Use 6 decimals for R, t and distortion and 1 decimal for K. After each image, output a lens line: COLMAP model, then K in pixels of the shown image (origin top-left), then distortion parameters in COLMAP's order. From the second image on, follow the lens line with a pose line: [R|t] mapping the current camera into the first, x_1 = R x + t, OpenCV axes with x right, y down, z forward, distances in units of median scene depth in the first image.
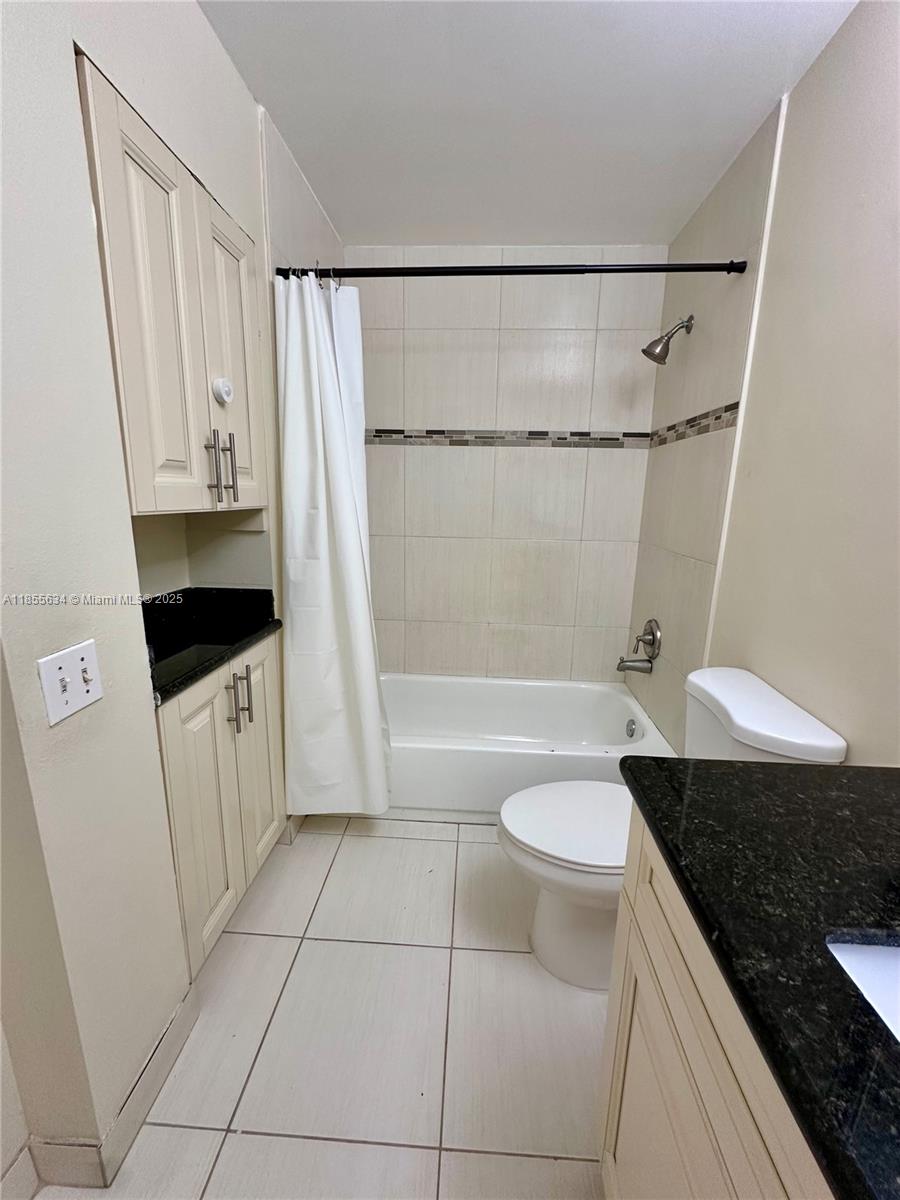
lens RADIAL K [[478.2, 0, 451.4], [0, 478.2, 592.4], [0, 0, 1]] dist [-0.005512, 0.000747]
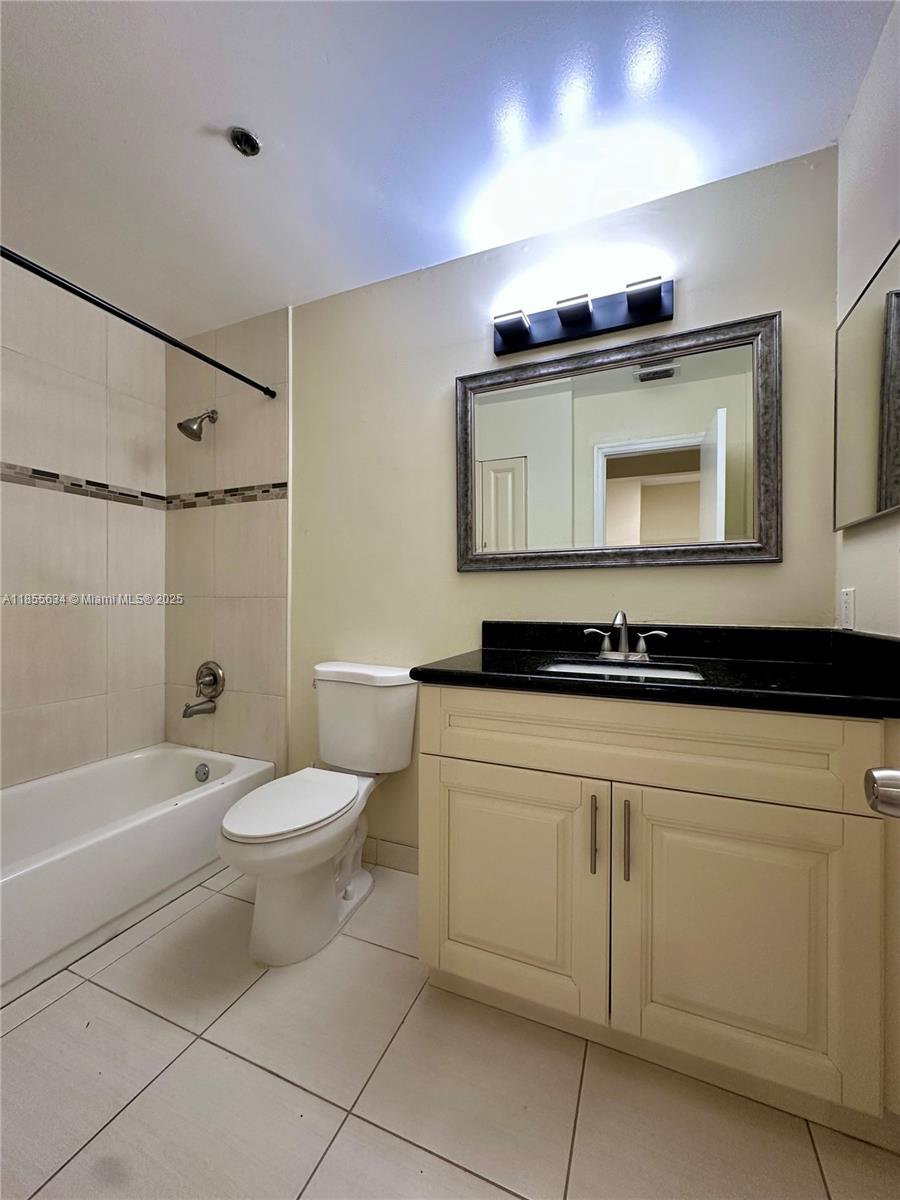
lens RADIAL K [[478.2, 0, 452.3], [0, 478.2, 590.2], [0, 0, 1]] dist [-0.005512, 0.000747]
pose [[0.335732, -0.002252, 0.941955, -0.409898], [0.195267, 0.978441, -0.067258, 0.077611], [-0.921496, 0.206513, 0.328934, 0.096733]]
